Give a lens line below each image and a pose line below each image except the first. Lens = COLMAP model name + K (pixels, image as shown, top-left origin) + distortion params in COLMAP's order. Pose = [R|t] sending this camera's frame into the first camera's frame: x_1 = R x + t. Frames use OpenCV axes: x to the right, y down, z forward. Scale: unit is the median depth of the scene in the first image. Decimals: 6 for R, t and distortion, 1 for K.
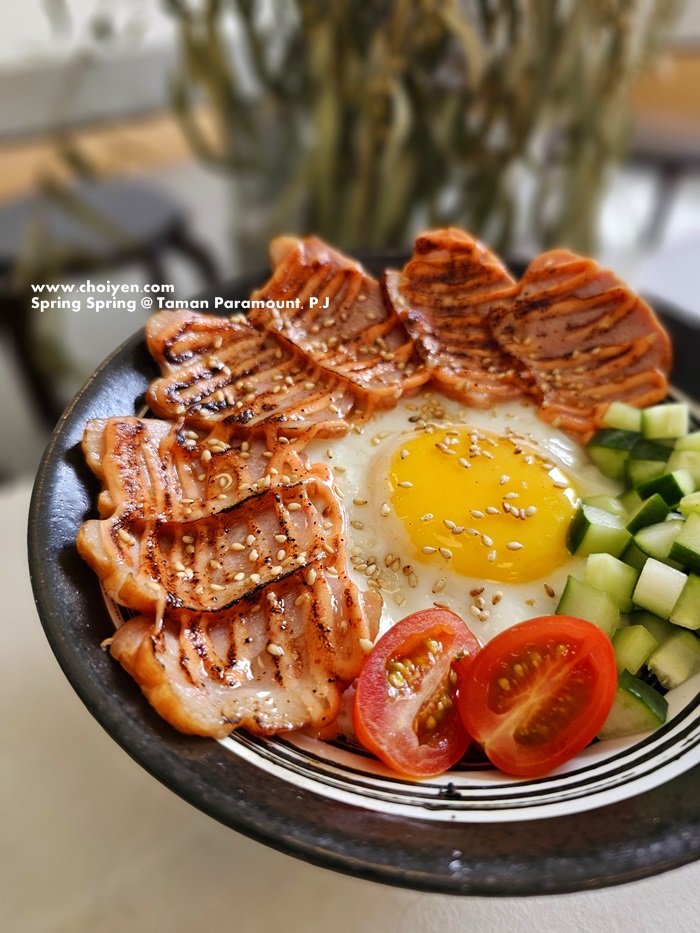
lens RADIAL K [[613.5, 0, 358.1], [0, 613.5, 466.8], [0, 0, 1]] dist [-0.010103, -0.002099]
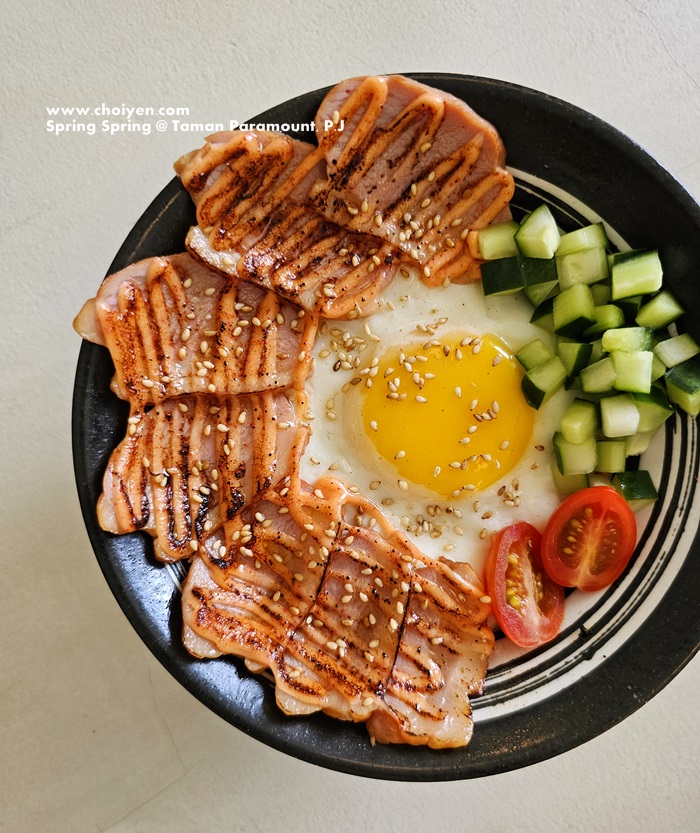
lens RADIAL K [[603.3, 0, 344.5], [0, 603.3, 421.3], [0, 0, 1]] dist [0.002464, 0.001829]
pose [[0.729626, -0.683731, -0.012562, 0.049744], [0.522192, 0.545195, 0.655803, -0.675036], [-0.441544, -0.485050, 0.754828, 0.187676]]
